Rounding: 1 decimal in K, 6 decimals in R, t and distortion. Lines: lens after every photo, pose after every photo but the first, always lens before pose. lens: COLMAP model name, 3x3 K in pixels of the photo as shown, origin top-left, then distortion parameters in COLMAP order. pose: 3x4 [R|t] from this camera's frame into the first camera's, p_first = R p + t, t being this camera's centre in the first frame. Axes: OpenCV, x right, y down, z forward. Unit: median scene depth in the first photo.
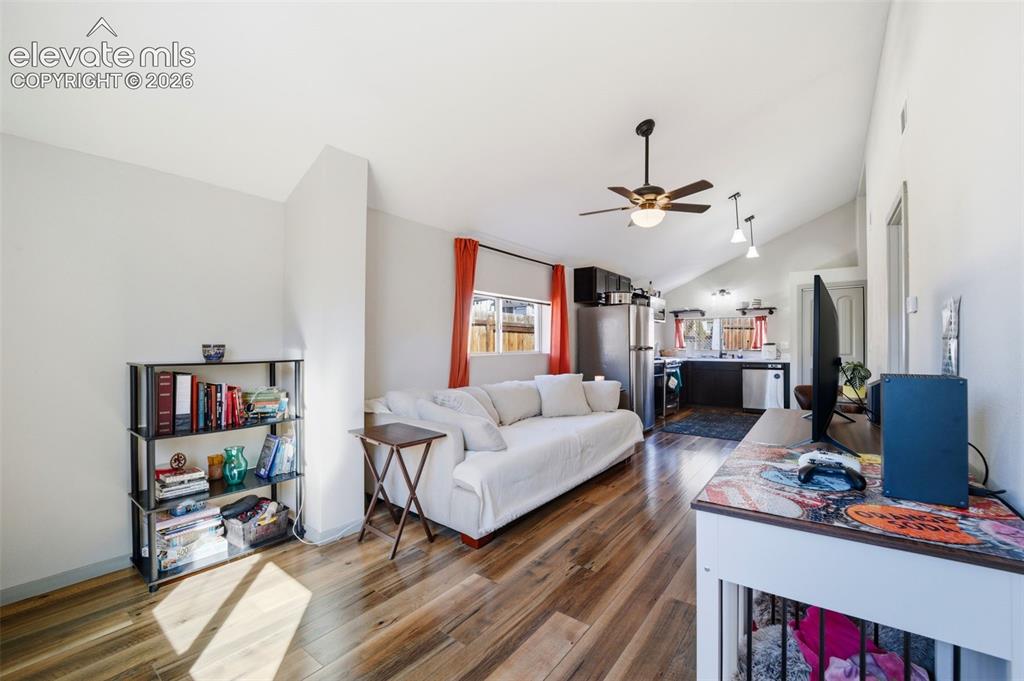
lens RADIAL K [[421.0, 0, 510.1], [0, 421.0, 342.7], [0, 0, 1]] dist [-0.021668, -0.000180]
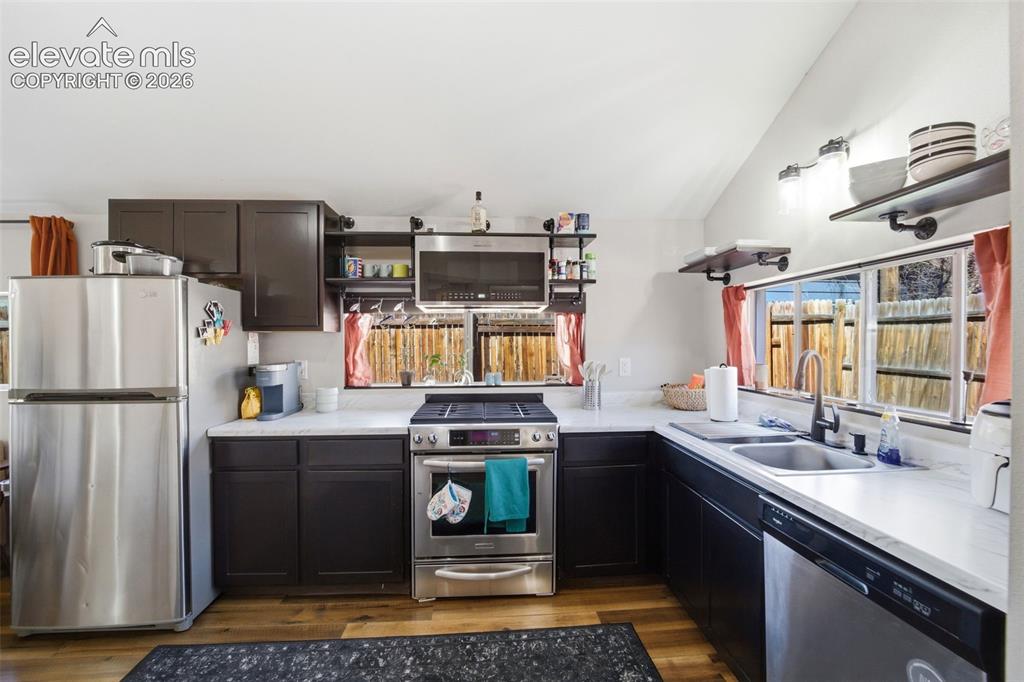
lens RADIAL K [[421.0, 0, 516.3], [0, 421.0, 346.5], [0, 0, 1]] dist [-0.021668, -0.000180]
pose [[0.668103, 0.001817, -0.744067, 0.587160], [0.009893, 0.999887, 0.011324, -0.020491], [0.744003, -0.014927, 0.668009, 0.756665]]
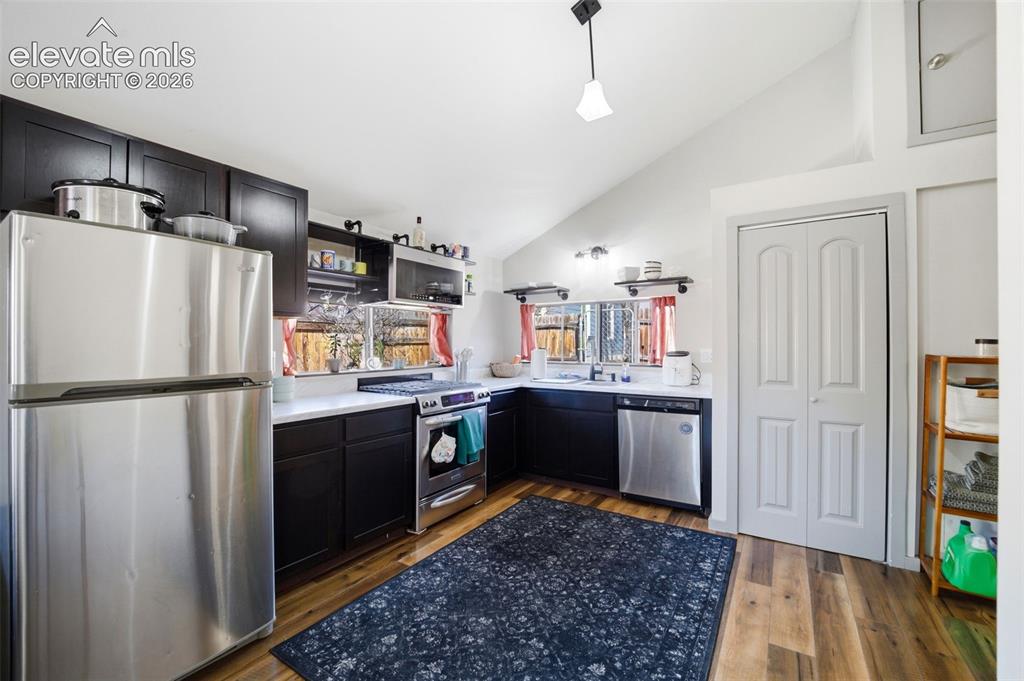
lens RADIAL K [[421.0, 0, 520.4], [0, 421.0, 338.3], [0, 0, 1]] dist [-0.021668, -0.000180]
pose [[0.995389, -0.003031, 0.095869, 0.383401], [0.003622, 0.999976, -0.005986, -0.011870], [-0.095849, 0.006306, 0.995376, 0.520922]]
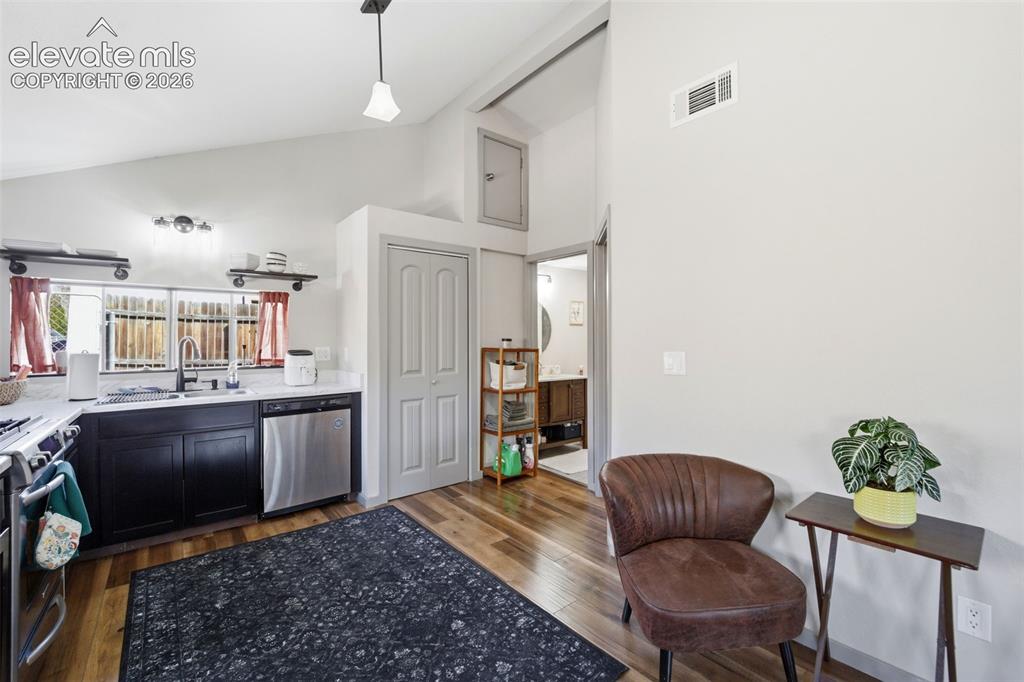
lens RADIAL K [[421.0, 0, 510.3], [0, 421.0, 336.8], [0, 0, 1]] dist [-0.021668, -0.000180]
pose [[0.224748, 0.001708, 0.974415, 0.207636], [0.001282, 0.999997, -0.002048, -0.013036], [-0.974416, 0.001710, 0.224745, 0.645610]]
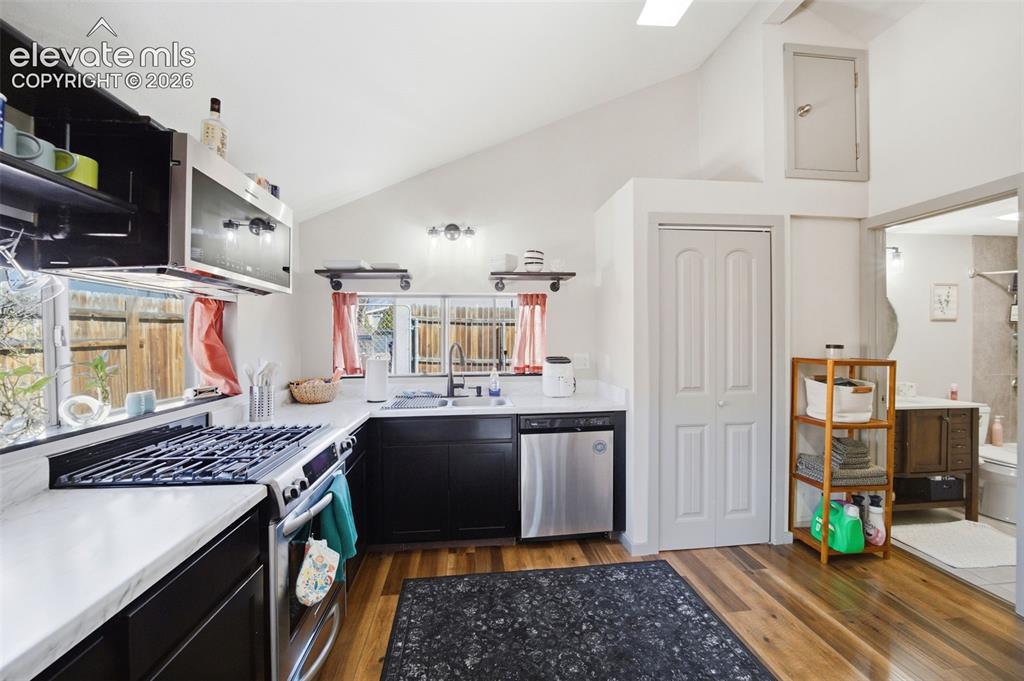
lens RADIAL K [[421.0, 0, 515.1], [0, 421.0, 338.9], [0, 0, 1]] dist [-0.021668, -0.000180]
pose [[0.715274, -0.008377, 0.698794, 0.284056], [0.005377, 0.999965, 0.006484, -0.020569], [-0.698823, -0.000880, 0.715294, 0.707062]]
